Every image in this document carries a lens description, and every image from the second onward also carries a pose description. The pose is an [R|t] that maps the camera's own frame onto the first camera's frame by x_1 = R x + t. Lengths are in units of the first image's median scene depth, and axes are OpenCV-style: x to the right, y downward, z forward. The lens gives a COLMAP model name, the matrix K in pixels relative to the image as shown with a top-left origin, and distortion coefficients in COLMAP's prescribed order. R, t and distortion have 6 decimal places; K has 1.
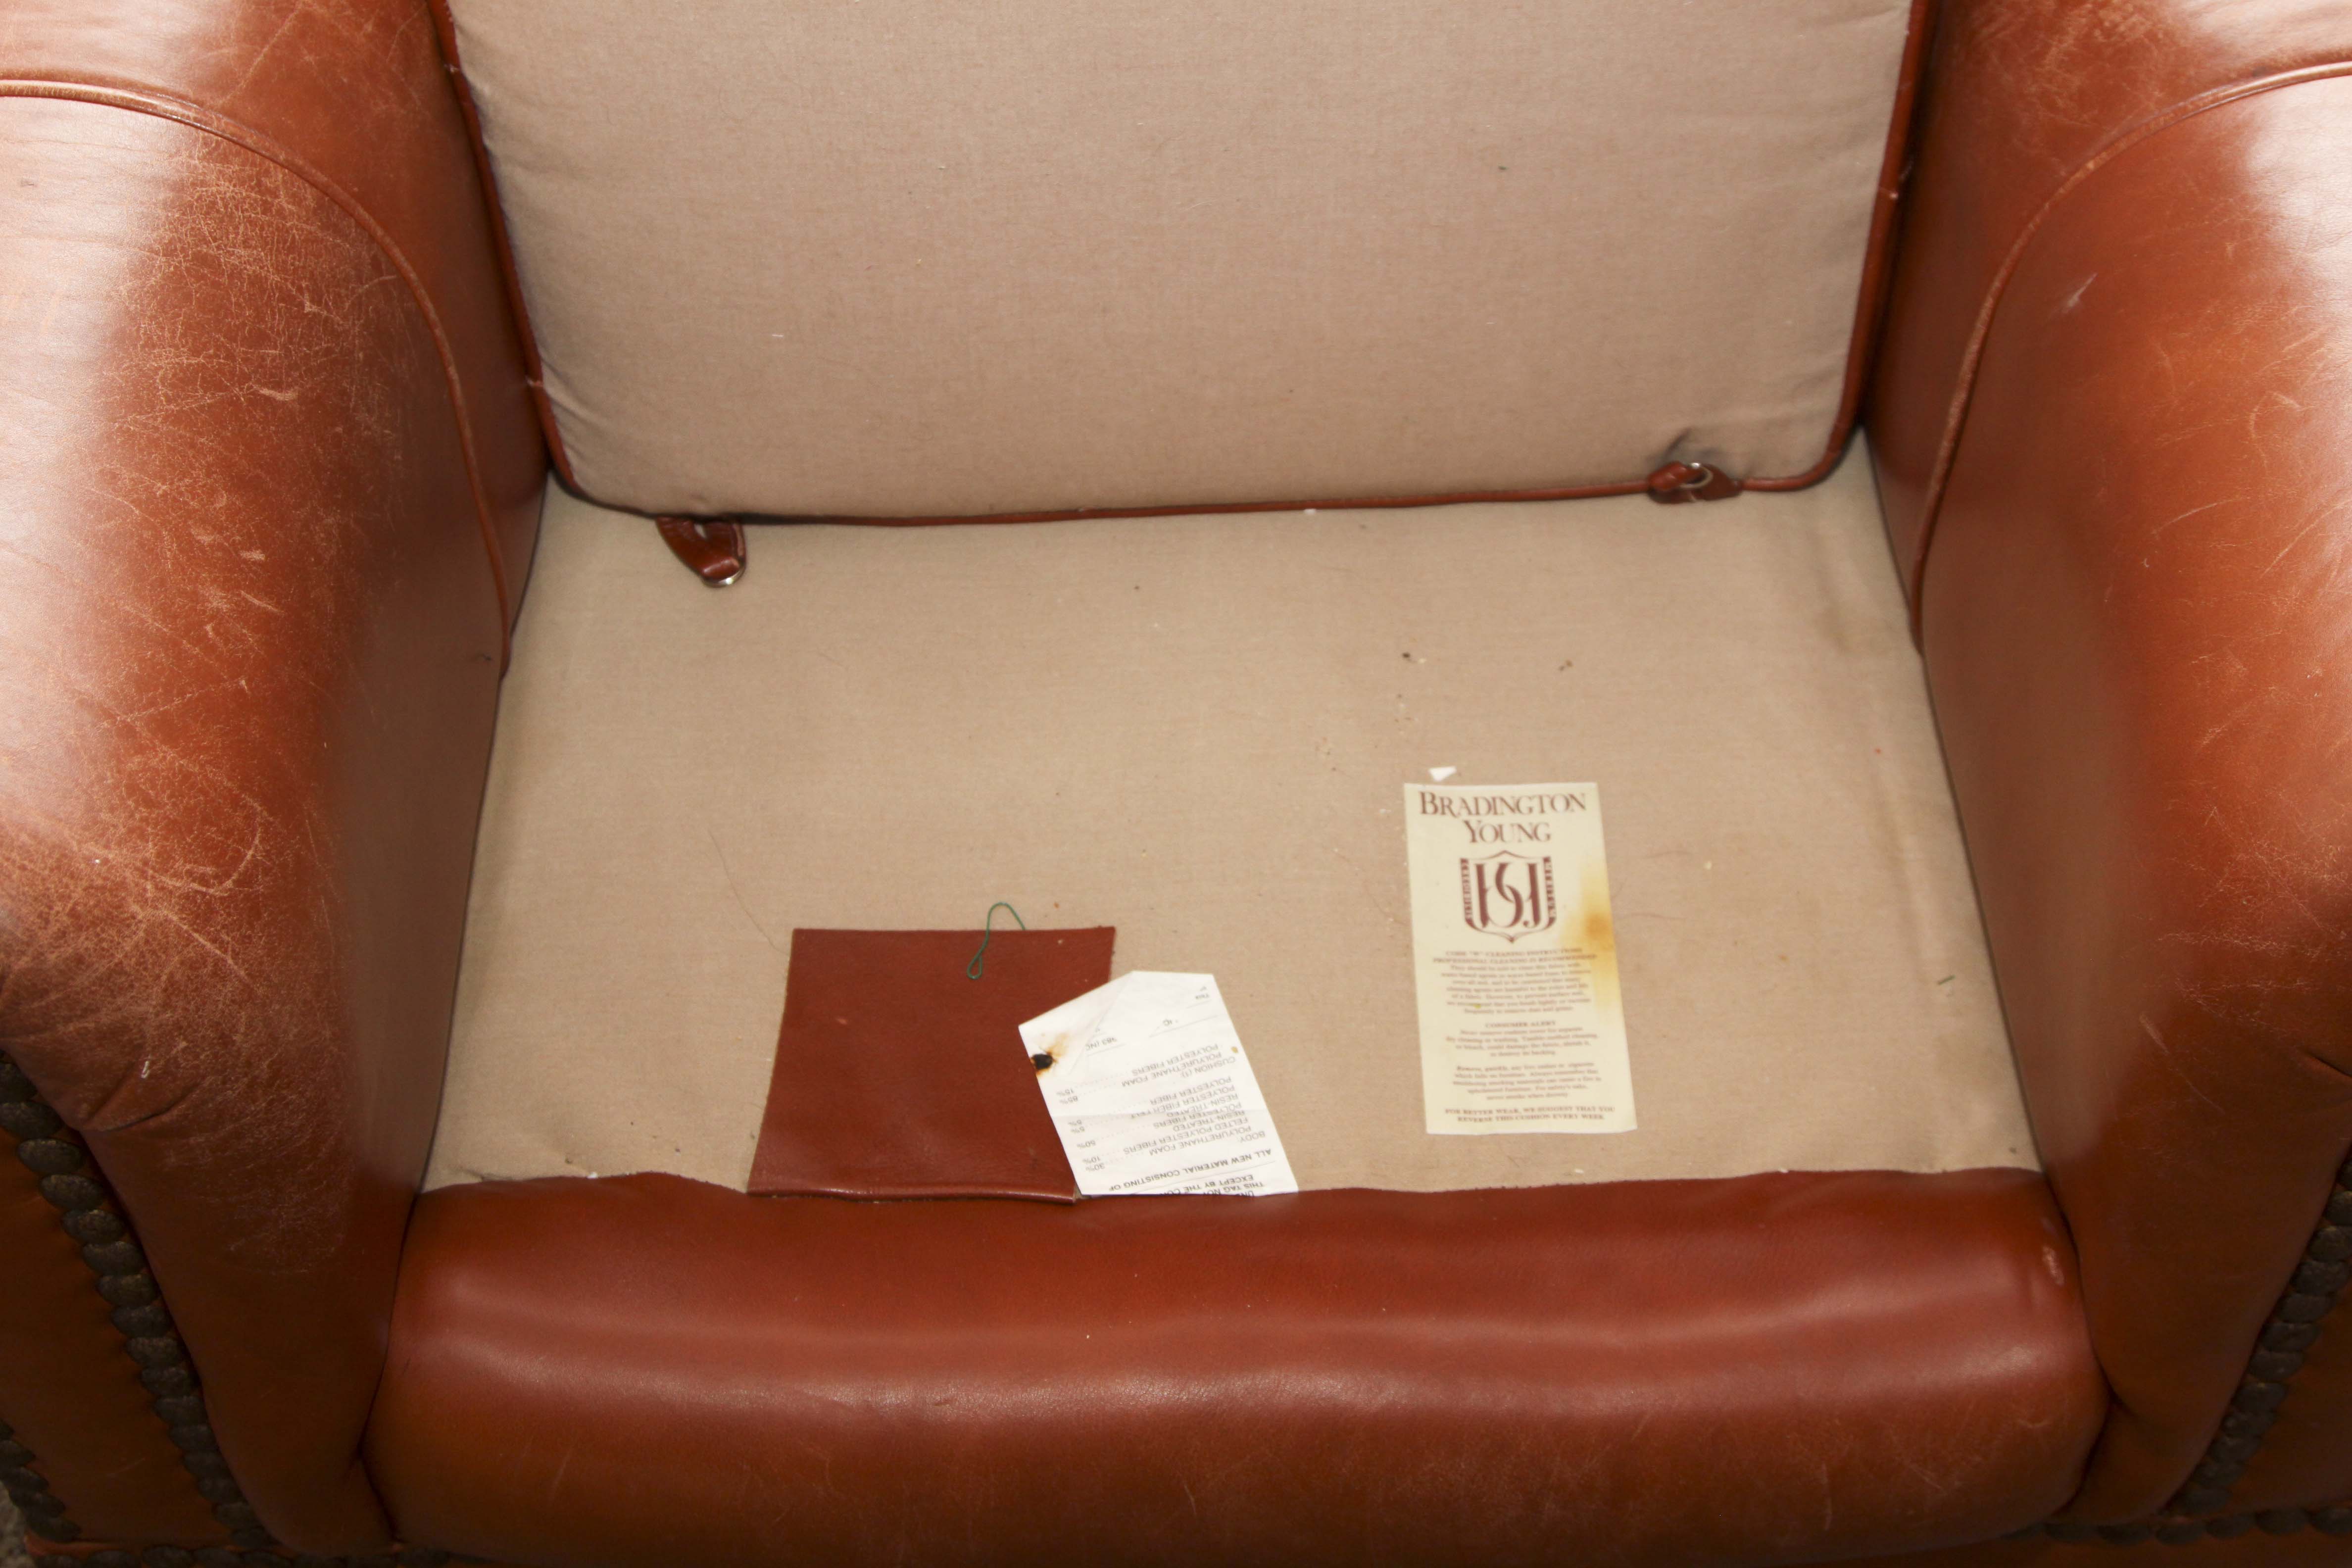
lens RADIAL K [[2918.1, 0, 1200.2], [0, 2918.1, 774.6], [0, 0, 1]] dist [-0.056858, -0.042460]
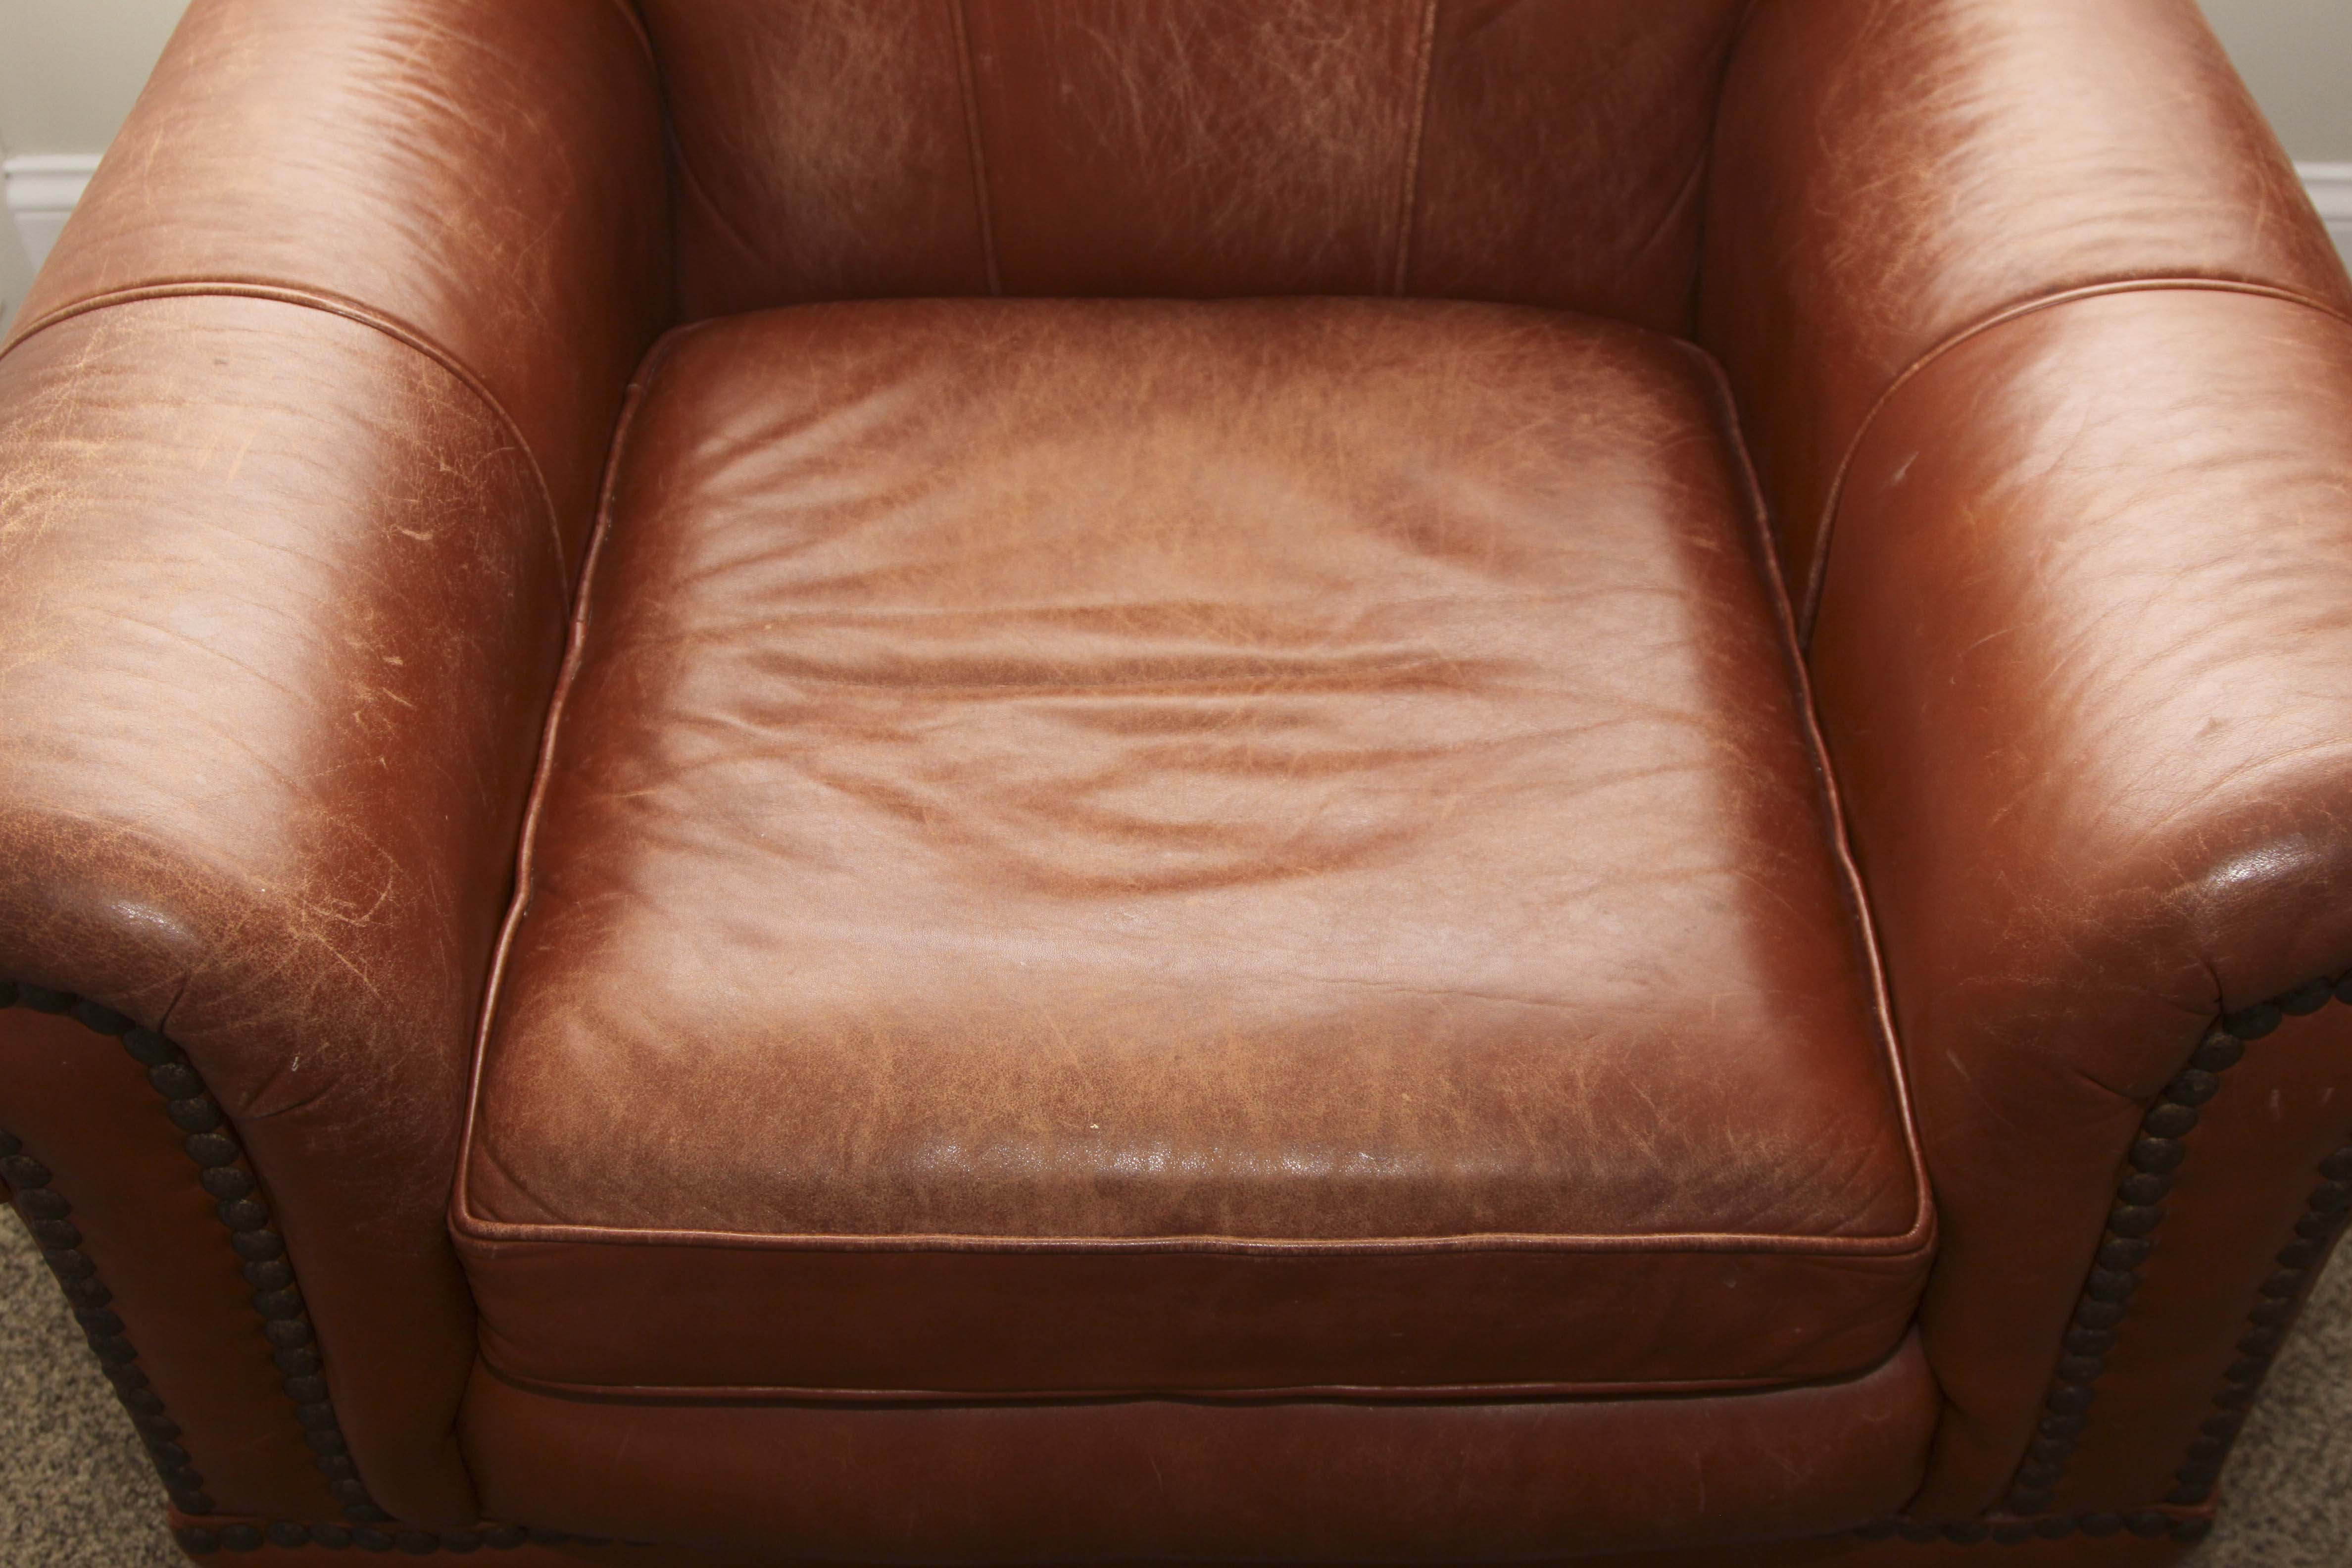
lens RADIAL K [[2698.9, 0, 1176.0], [0, 2698.9, 784.0], [0, 0, 1]] dist [-0.123016, 0.090751]
pose [[0.999789, 0.008937, -0.018476, 0.023030], [-0.010480, 0.996313, -0.085147, 0.065018], [0.017647, 0.085323, 0.996197, -0.105769]]
